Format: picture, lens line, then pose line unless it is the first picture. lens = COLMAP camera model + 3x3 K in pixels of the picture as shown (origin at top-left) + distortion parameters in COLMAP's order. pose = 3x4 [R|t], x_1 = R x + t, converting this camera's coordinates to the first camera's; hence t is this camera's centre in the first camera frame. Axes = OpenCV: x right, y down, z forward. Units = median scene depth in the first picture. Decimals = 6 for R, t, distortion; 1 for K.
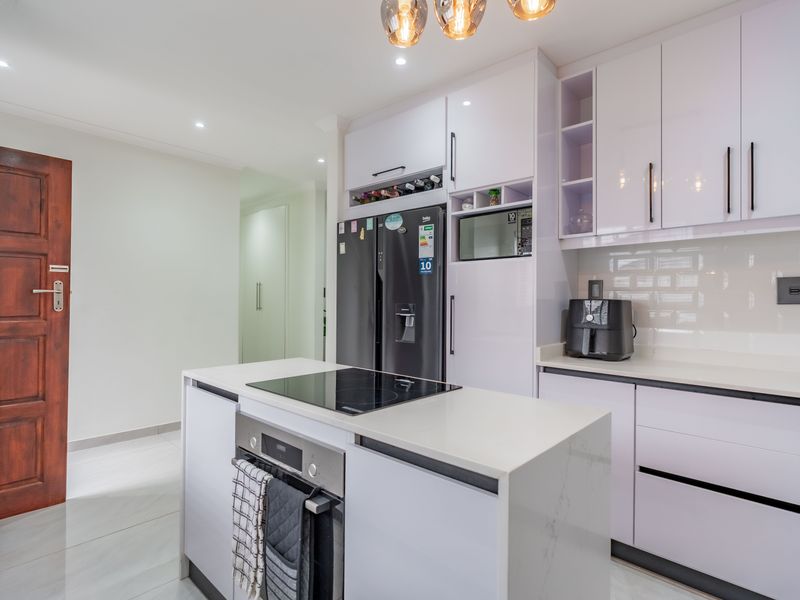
lens RADIAL K [[420.0, 0, 400.0], [0, 420.0, 300.0], [0, 0, 1]] dist [0.012300, -0.000244]
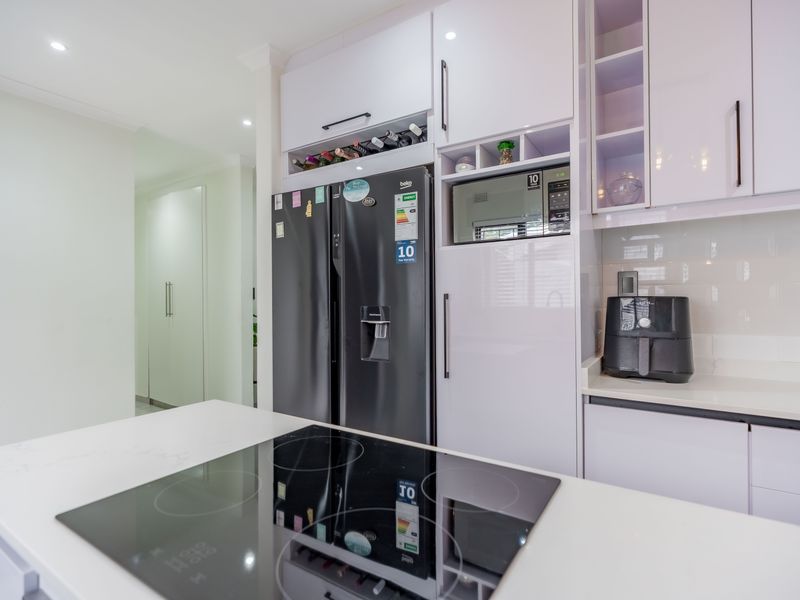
lens RADIAL K [[411.5, 0, 400.1], [0, 411.5, 297.9], [0, 0, 1]] dist [0.000523, 0.000148]
pose [[0.986564, -0.015022, 0.162681, -0.060265], [0.015881, 0.999866, -0.003979, -0.002362], [-0.162599, 0.006509, 0.986671, 0.328322]]
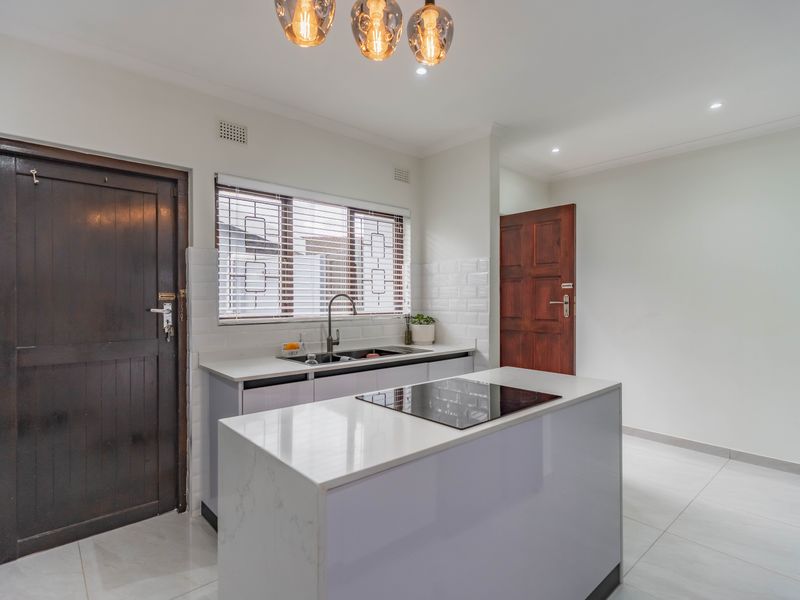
lens RADIAL K [[411.5, 0, 400.1], [0, 411.5, 297.9], [0, 0, 1]] dist [0.000523, 0.000148]
pose [[-0.106673, -0.017242, -0.994145, 0.522800], [-0.000129, 0.999850, -0.017327, -0.010945], [0.994294, -0.001720, -0.106660, 0.556826]]
